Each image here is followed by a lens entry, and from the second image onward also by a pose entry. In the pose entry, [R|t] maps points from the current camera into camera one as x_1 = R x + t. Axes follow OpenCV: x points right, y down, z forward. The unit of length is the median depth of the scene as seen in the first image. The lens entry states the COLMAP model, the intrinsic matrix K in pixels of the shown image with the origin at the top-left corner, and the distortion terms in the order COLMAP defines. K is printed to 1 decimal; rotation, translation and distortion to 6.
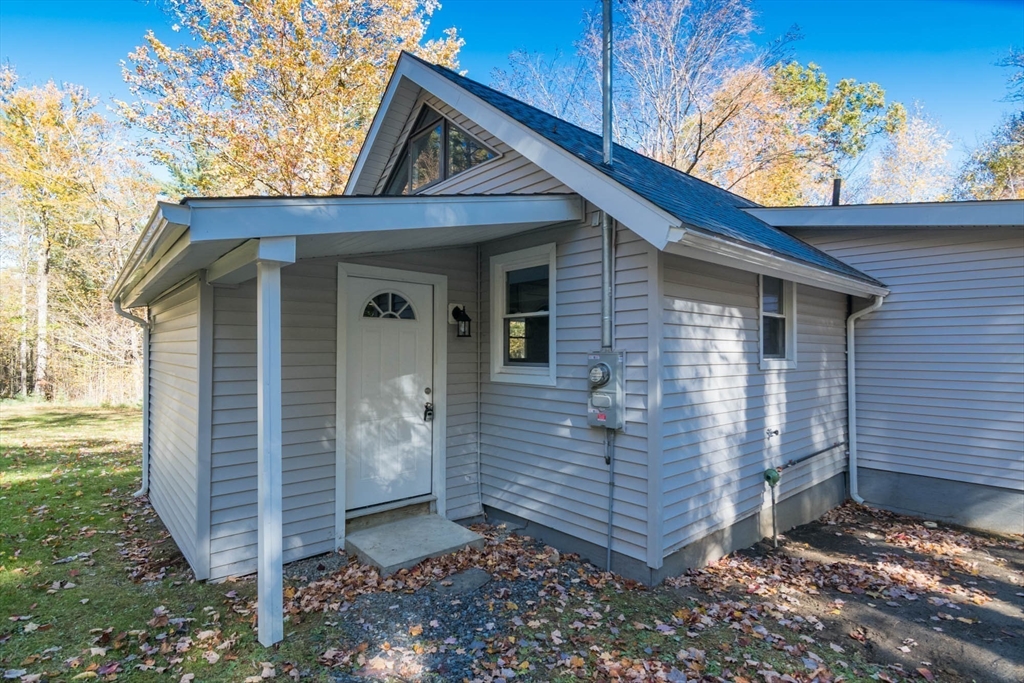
lens RADIAL K [[509.3, 0, 509.2], [0, 509.3, 350.7], [0, 0, 1]] dist [-0.011875, -0.000711]
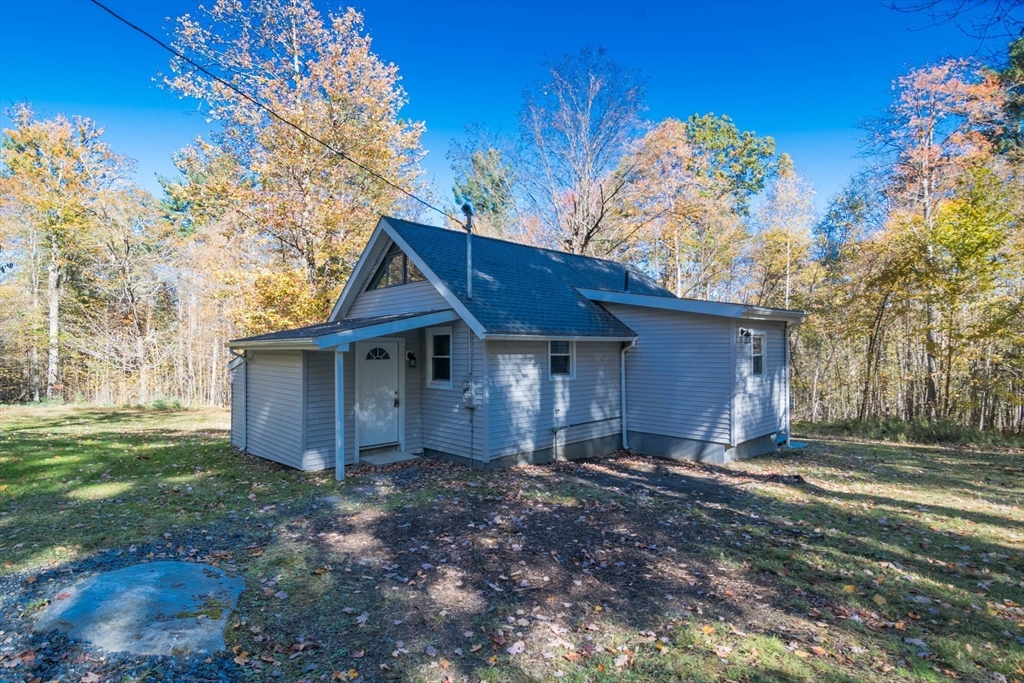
lens RADIAL K [[494.2, 0, 494.7], [0, 494.2, 344.5], [0, 0, 1]] dist [-0.011671, -0.000304]
pose [[0.999764, -0.009756, 0.019388, 0.216044], [0.009970, 0.999890, -0.010947, -0.096594], [-0.019279, 0.011138, 0.999752, -1.081159]]
